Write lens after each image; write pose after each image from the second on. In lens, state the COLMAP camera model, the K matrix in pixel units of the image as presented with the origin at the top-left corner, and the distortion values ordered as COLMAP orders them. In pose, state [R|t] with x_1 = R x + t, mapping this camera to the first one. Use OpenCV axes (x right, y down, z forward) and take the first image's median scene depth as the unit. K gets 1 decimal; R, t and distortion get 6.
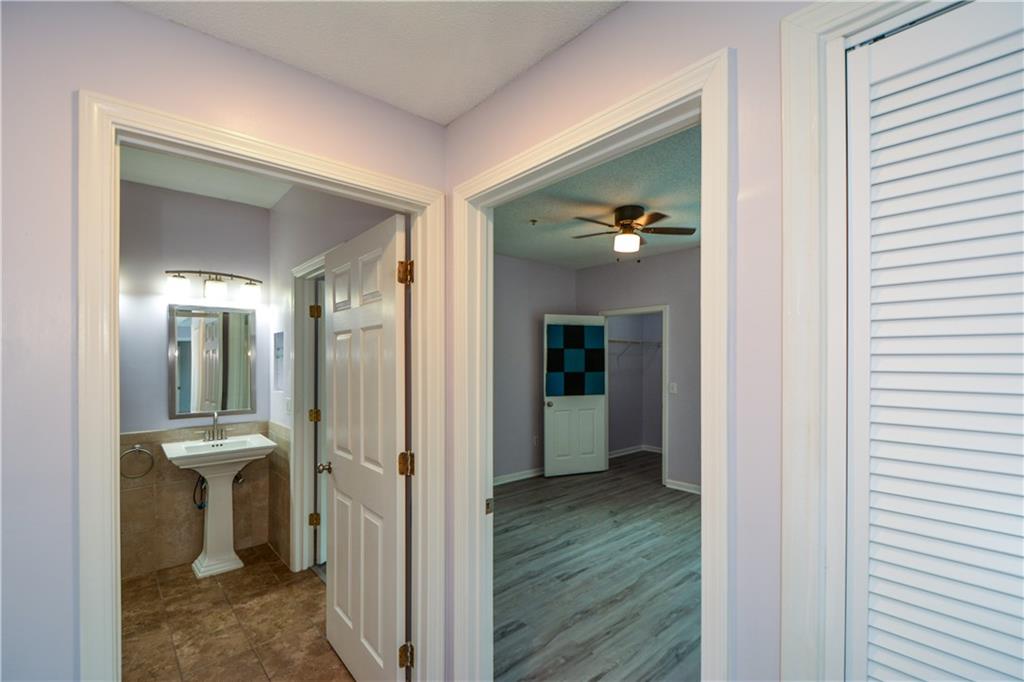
lens RADIAL K [[447.1, 0, 515.2], [0, 447.1, 367.5], [0, 0, 1]] dist [0.003015, -0.004621]
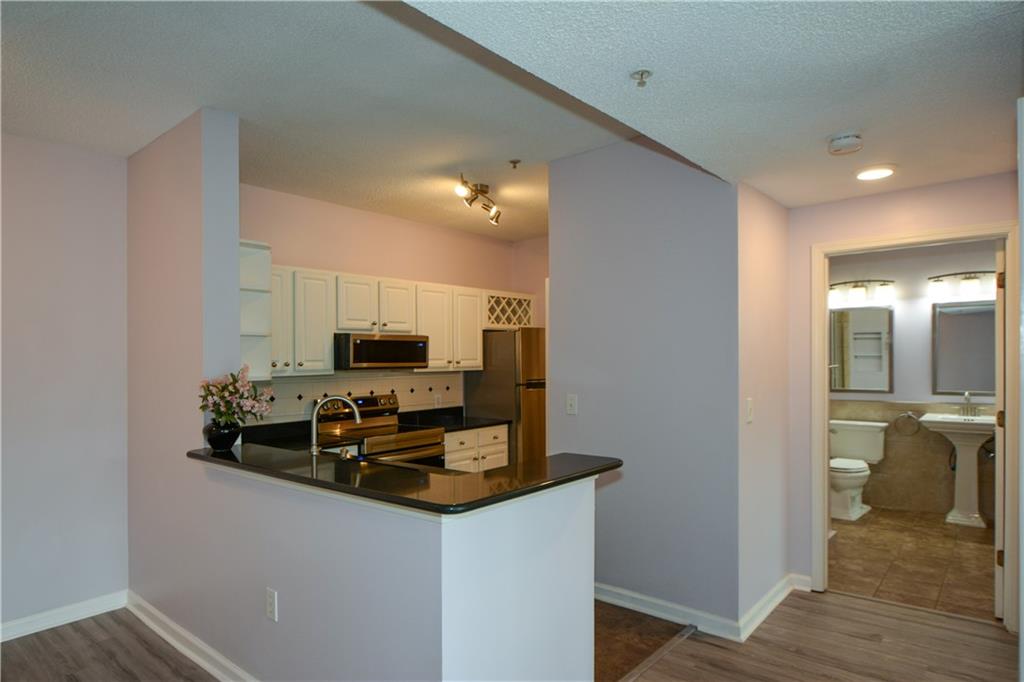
lens RADIAL K [[615.9, 0, 515.0], [0, 615.9, 341.9], [0, 0, 1]] dist [0.026238, -0.000048]
pose [[0.149584, -0.019314, -0.988560, 0.778284], [-0.009183, 0.999739, -0.020921, 0.014475], [0.988706, 0.012207, 0.149367, -0.419062]]
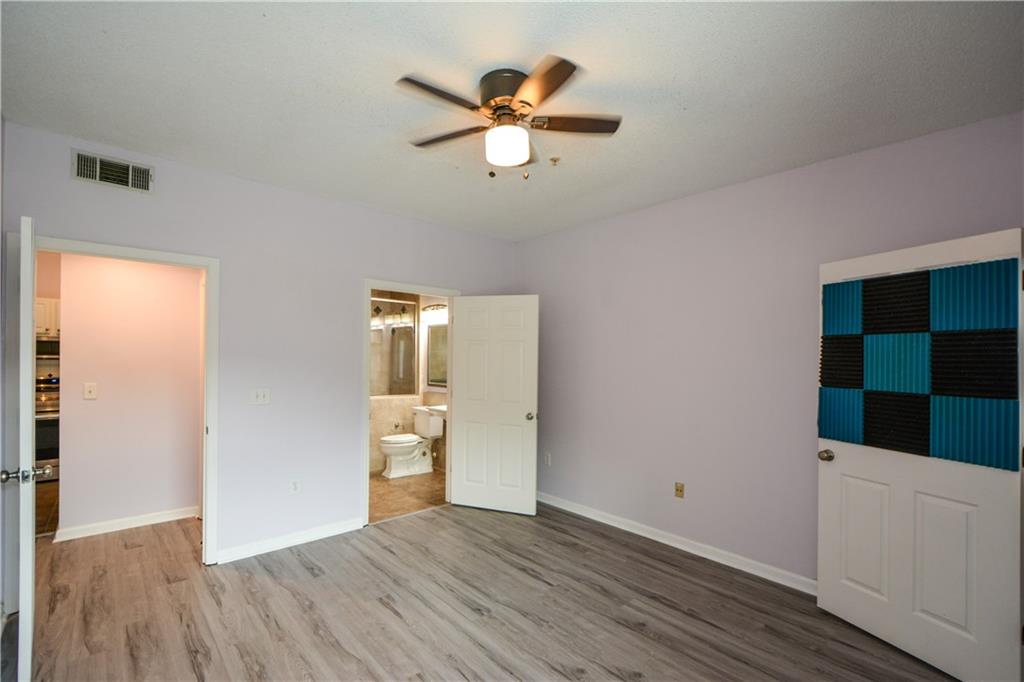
lens RADIAL K [[447.1, 0, 509.2], [0, 447.1, 351.4], [0, 0, 1]] dist [0.003015, -0.004621]
pose [[0.013269, -0.005129, -0.999899, 0.910472], [-0.031904, 0.999476, -0.005551, -0.021947], [0.999403, 0.031975, 0.013098, 1.109415]]
